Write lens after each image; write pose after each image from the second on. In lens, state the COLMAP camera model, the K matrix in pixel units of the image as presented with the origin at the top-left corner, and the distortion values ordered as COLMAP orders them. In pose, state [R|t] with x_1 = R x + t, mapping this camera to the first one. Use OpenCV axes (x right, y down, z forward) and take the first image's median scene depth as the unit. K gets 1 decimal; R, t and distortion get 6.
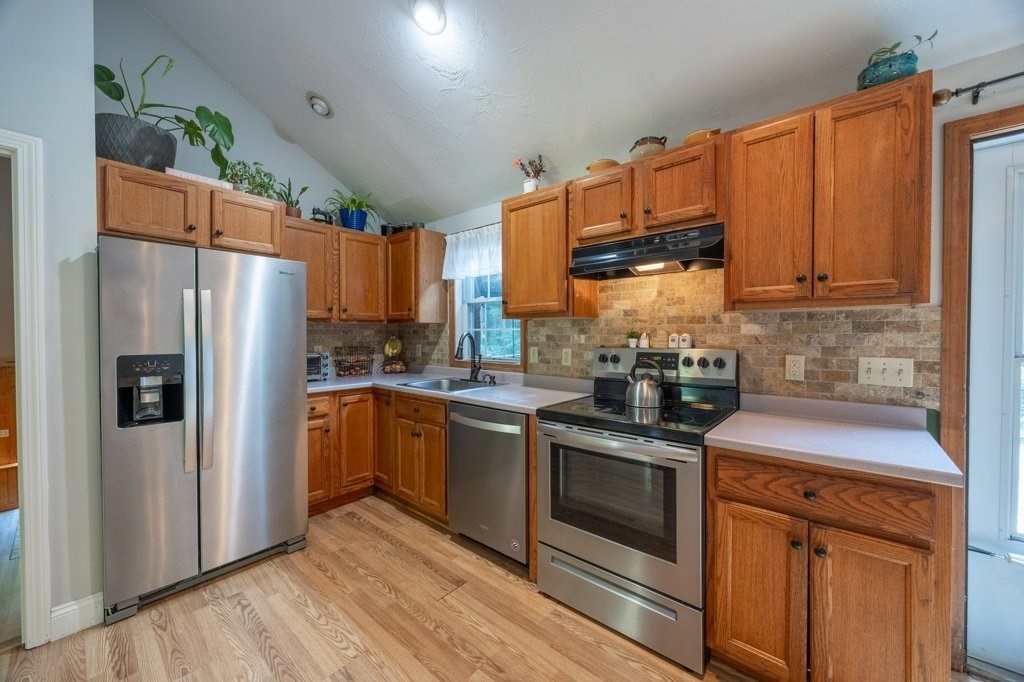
lens RADIAL K [[387.4, 0, 513.6], [0, 387.4, 338.8], [0, 0, 1]] dist [-0.000734, -0.001859]
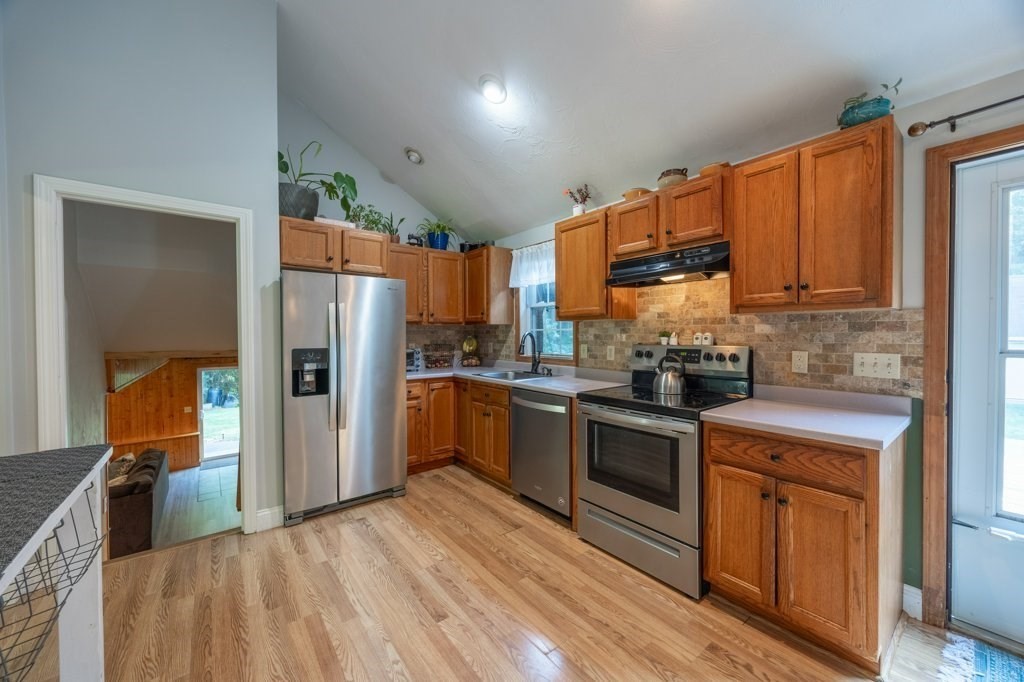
lens RADIAL K [[387.4, 0, 513.6], [0, 387.4, 338.8], [0, 0, 1]] dist [-0.000734, -0.001859]
pose [[0.981049, -0.000365, -0.193759, 0.103441], [0.000637, 0.999999, 0.001342, 0.002950], [0.193759, -0.001440, 0.981048, -0.283542]]
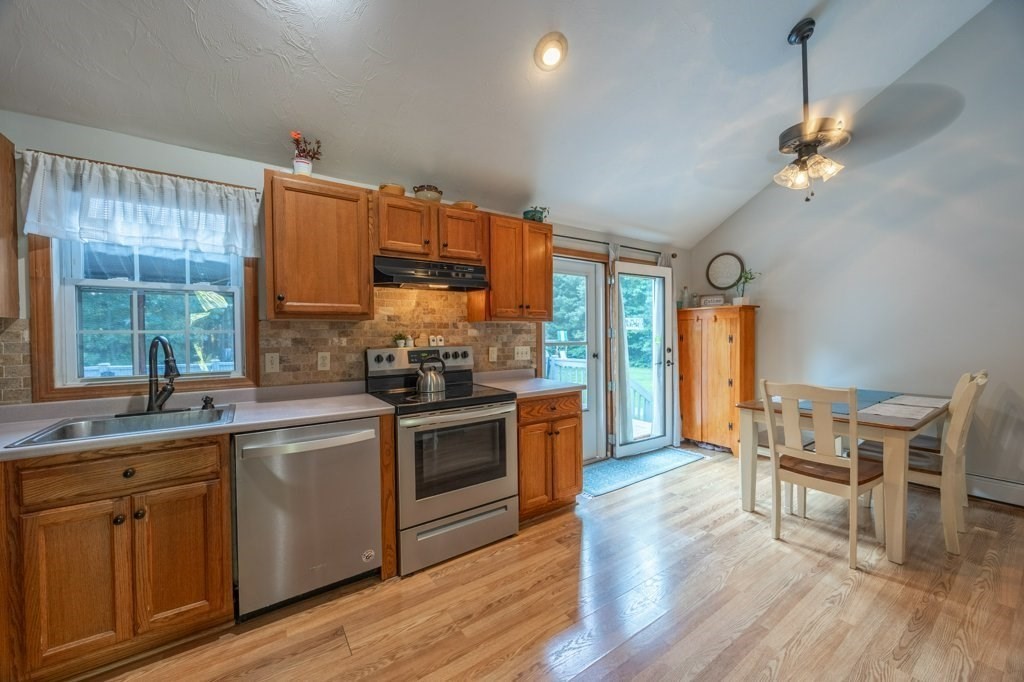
lens RADIAL K [[387.4, 0, 513.6], [0, 387.4, 338.8], [0, 0, 1]] dist [-0.000734, -0.001859]
pose [[0.252651, -0.011219, 0.967493, -0.898464], [0.022233, 0.999736, 0.005787, -0.004099], [-0.967302, 0.020048, 0.252833, 0.429439]]
